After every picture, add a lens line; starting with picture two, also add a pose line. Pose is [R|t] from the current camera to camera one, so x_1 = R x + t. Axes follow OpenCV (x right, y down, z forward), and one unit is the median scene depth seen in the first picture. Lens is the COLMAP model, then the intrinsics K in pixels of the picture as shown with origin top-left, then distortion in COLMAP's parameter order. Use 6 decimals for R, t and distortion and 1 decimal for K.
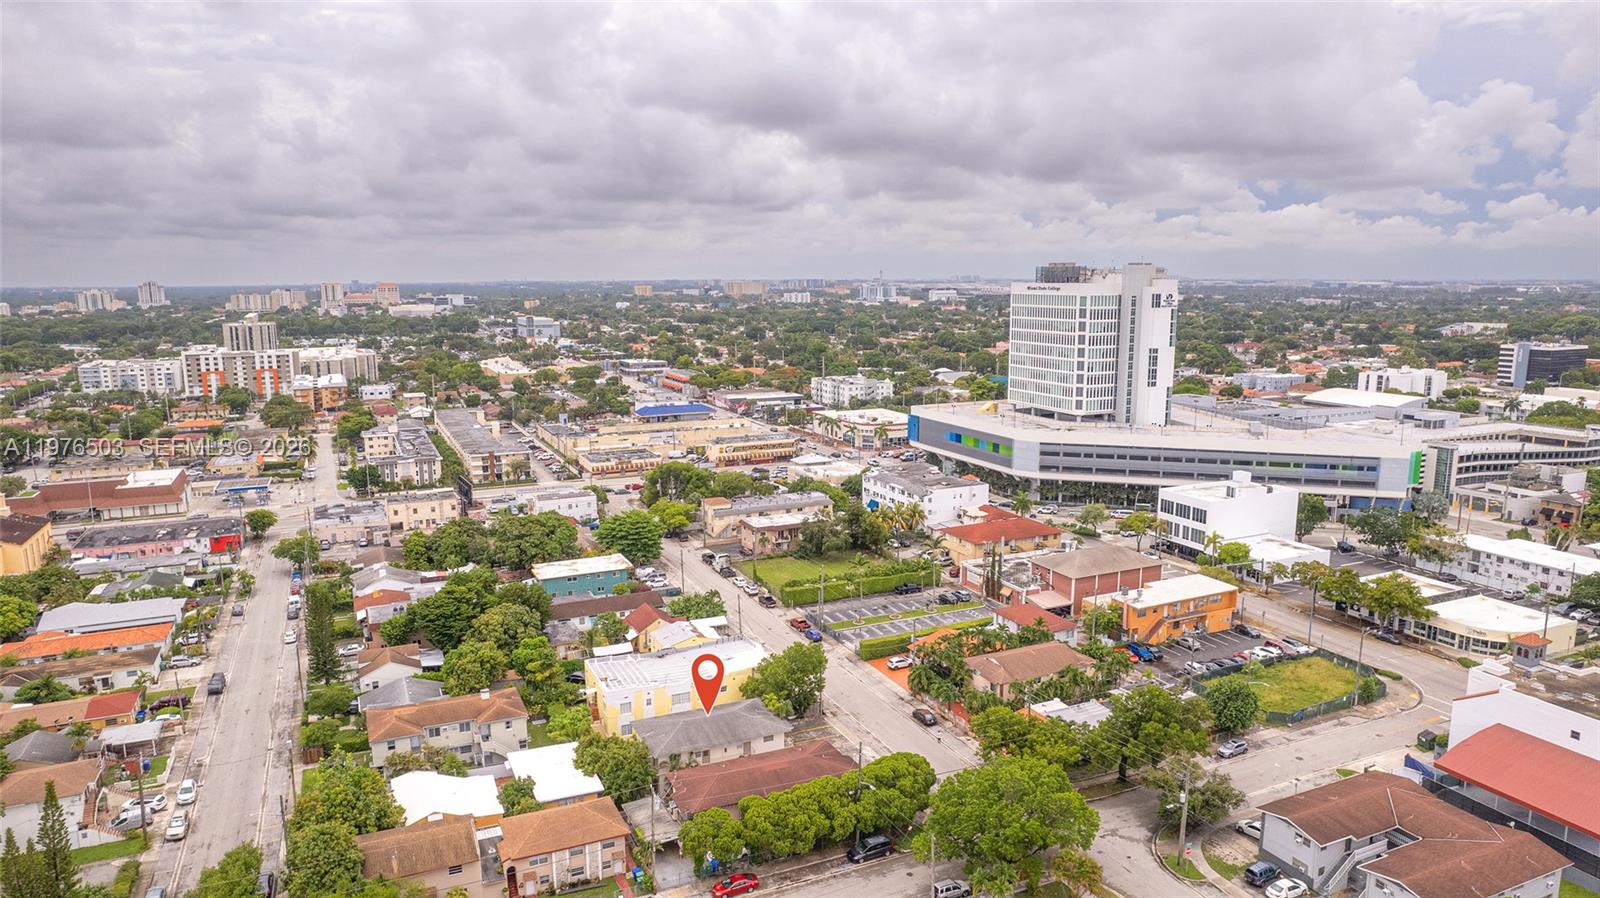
lens RADIAL K [[1006.5, 0, 800.0], [0, 1006.5, 449.0], [0, 0, 1]] dist [-0.066934, 0.055222]
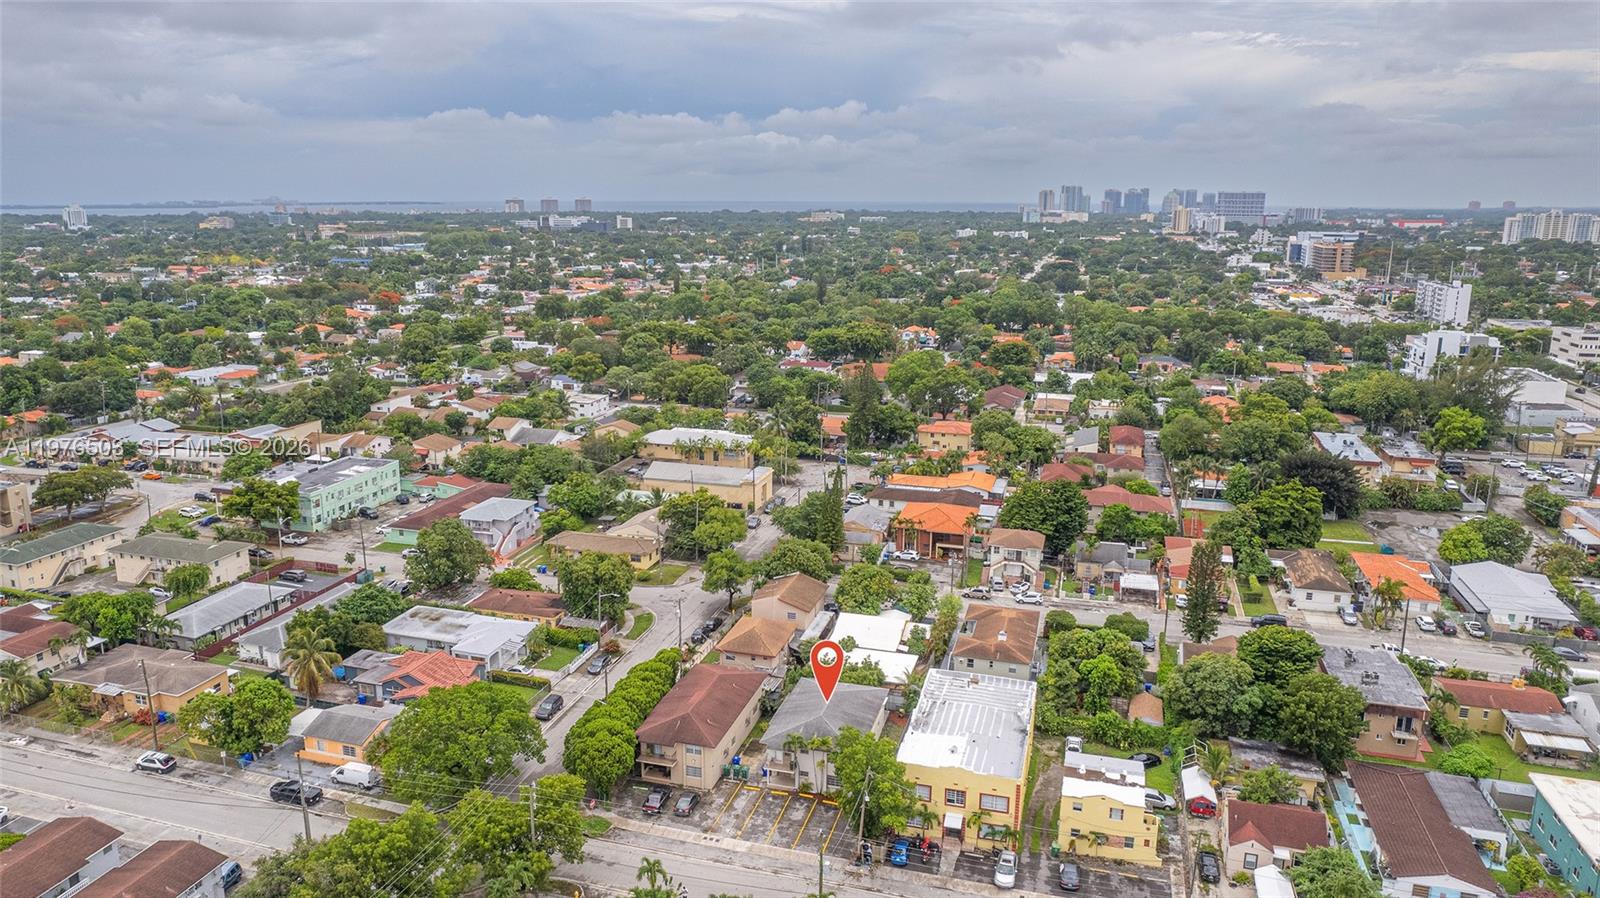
lens RADIAL K [[1094.4, 0, 788.1], [0, 1094.4, 447.5], [0, 0, 1]] dist [-0.070358, 0.071927]
pose [[-0.659840, 0.168770, -0.732208, 0.151393], [-0.128285, 0.934841, 0.331082, -0.067343], [0.740374, 0.312392, -0.595195, 0.368895]]
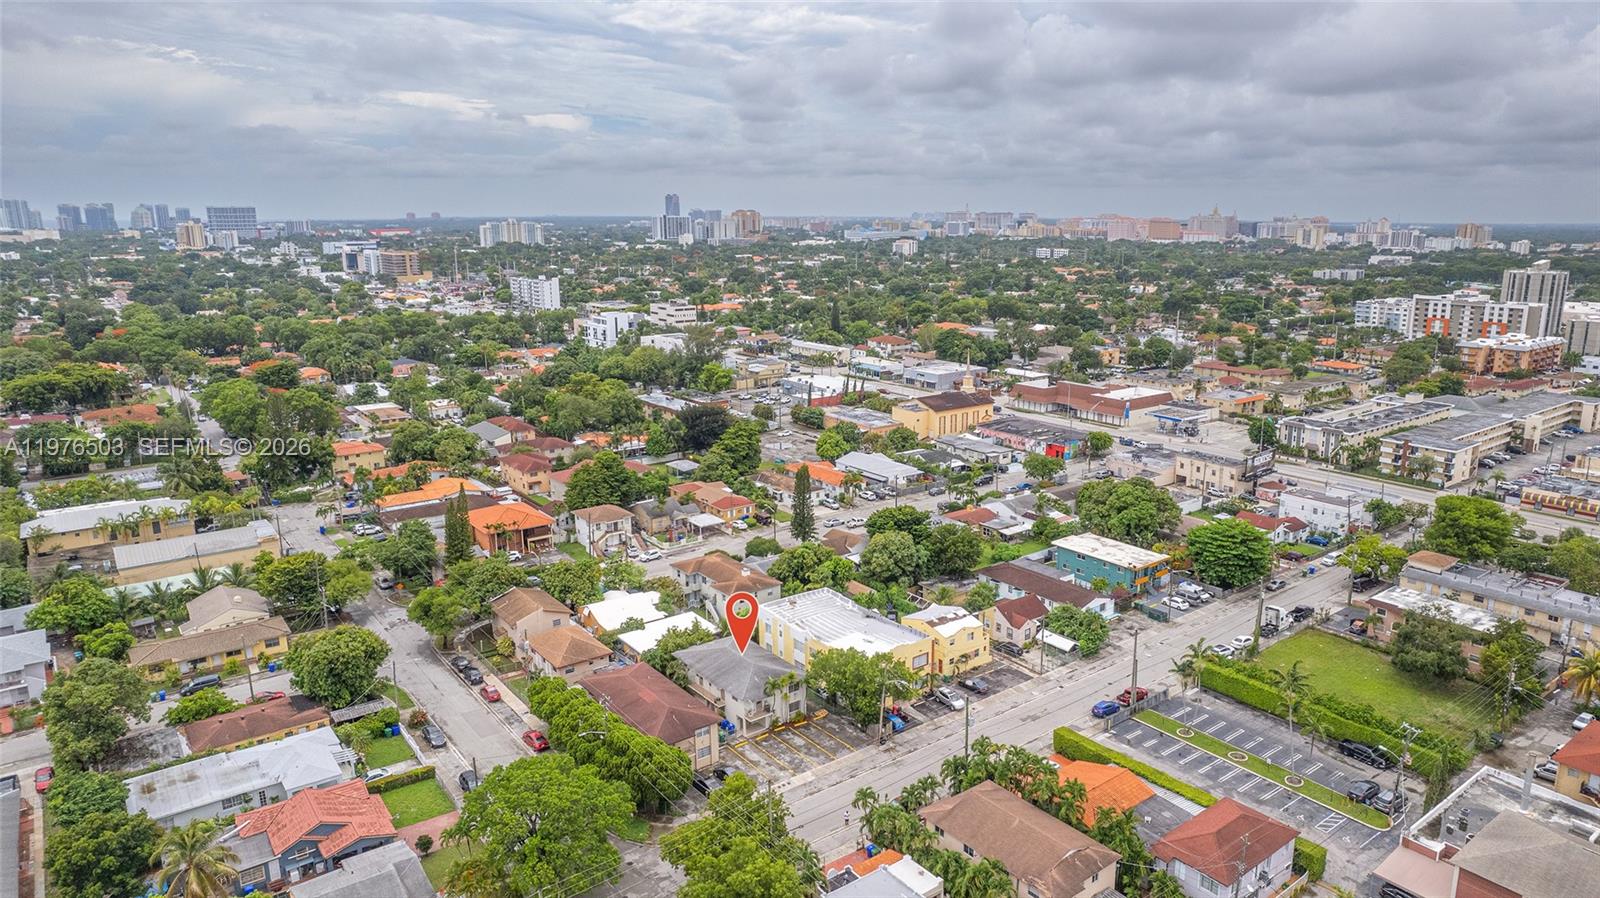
lens RADIAL K [[1006.5, 0, 800.0], [0, 1006.5, 449.0], [0, 0, 1]] dist [-0.066934, 0.055222]
pose [[0.222317, 0.226738, -0.948243, 0.214650], [-0.167495, 0.967005, 0.191955, -0.037973], [0.960479, 0.116151, 0.252959, 0.189372]]
